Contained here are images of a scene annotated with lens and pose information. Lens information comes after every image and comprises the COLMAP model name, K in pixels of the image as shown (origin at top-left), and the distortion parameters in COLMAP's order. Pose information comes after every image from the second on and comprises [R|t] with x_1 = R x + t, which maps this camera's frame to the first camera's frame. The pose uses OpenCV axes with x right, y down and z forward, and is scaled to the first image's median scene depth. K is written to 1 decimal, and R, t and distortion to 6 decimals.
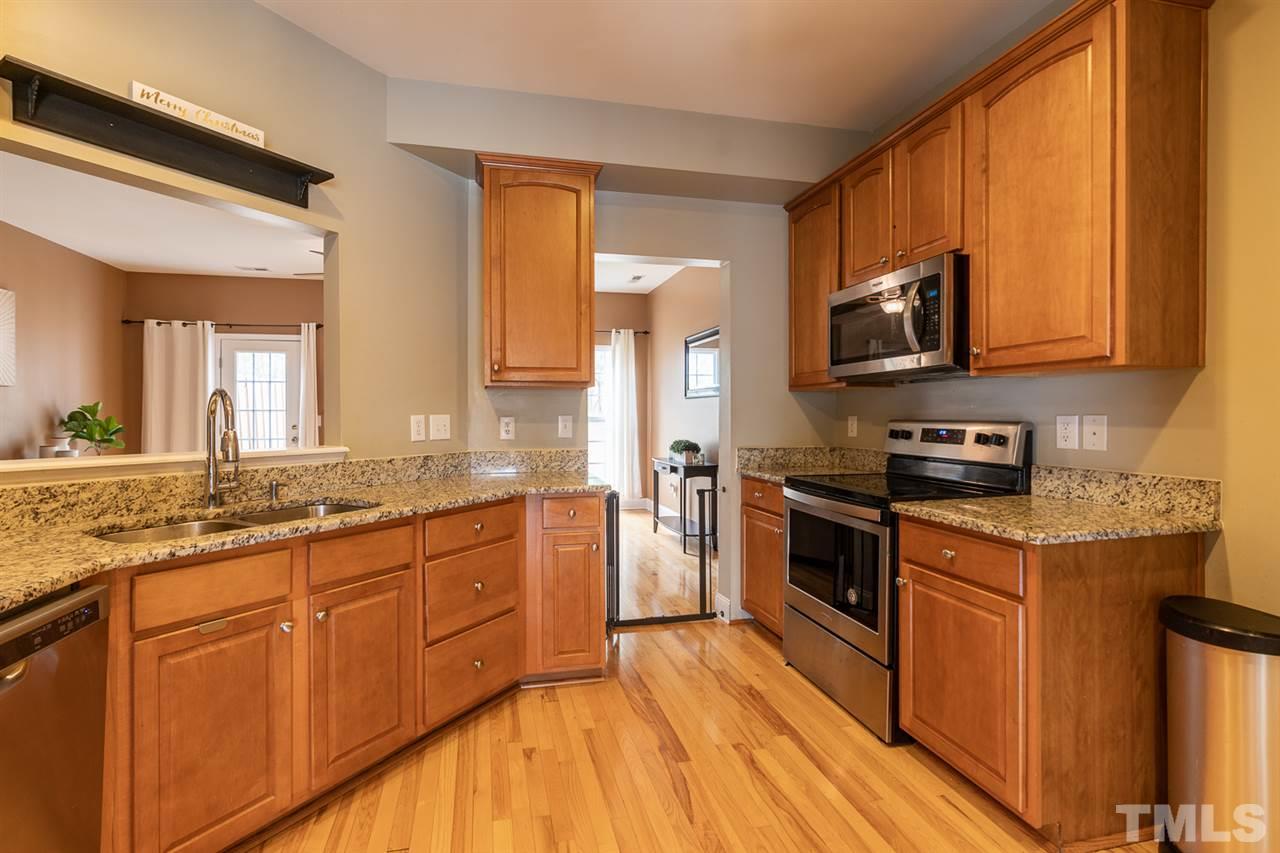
lens RADIAL K [[584.8, 0, 618.3], [0, 584.8, 416.9], [0, 0, 1]] dist [-0.001096, 0.000264]
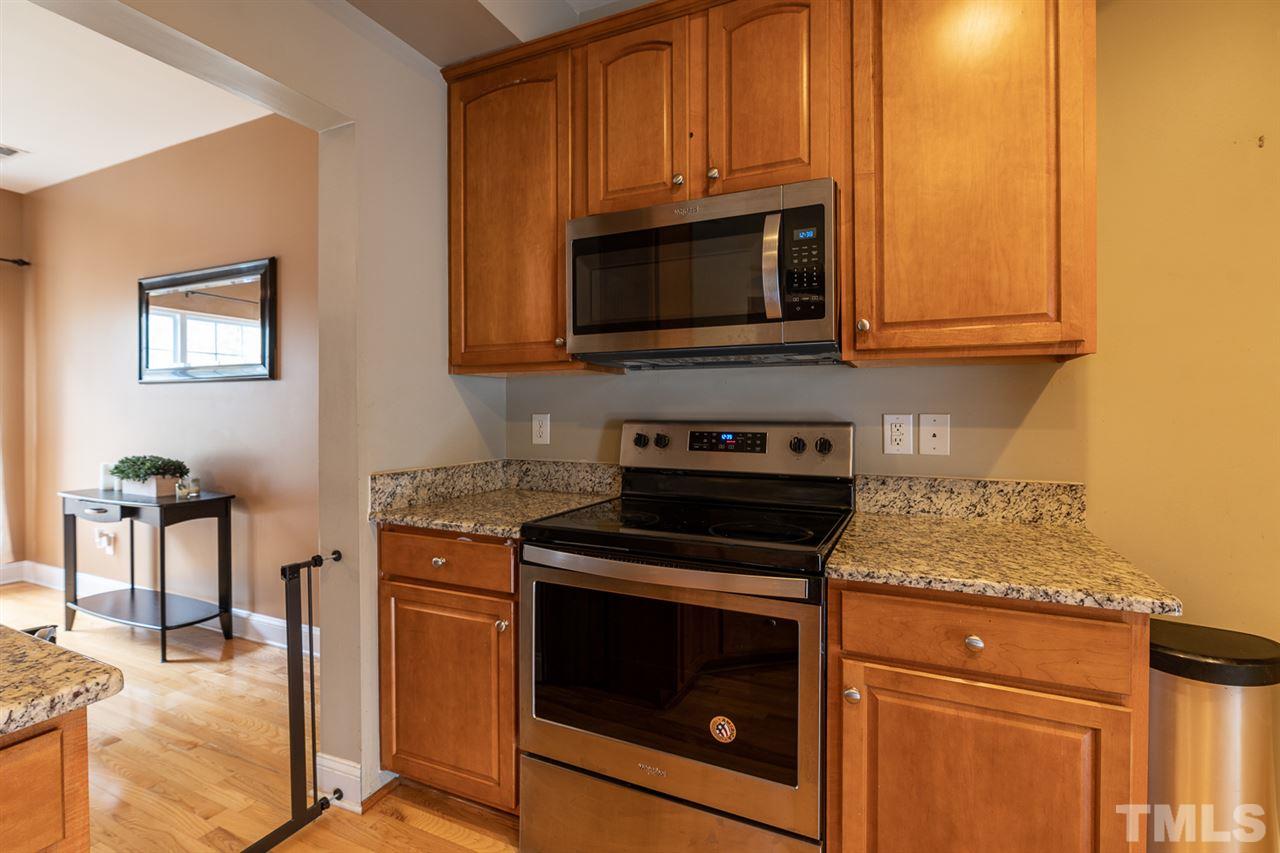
lens RADIAL K [[558.2, 0, 642.0], [0, 558.2, 413.3], [0, 0, 1]] dist [-0.004882, -0.000129]
pose [[0.595677, -0.004227, 0.803213, -0.064164], [0.002382, 0.999991, 0.003496, -0.005182], [-0.803221, -0.000170, 0.595681, 0.535785]]
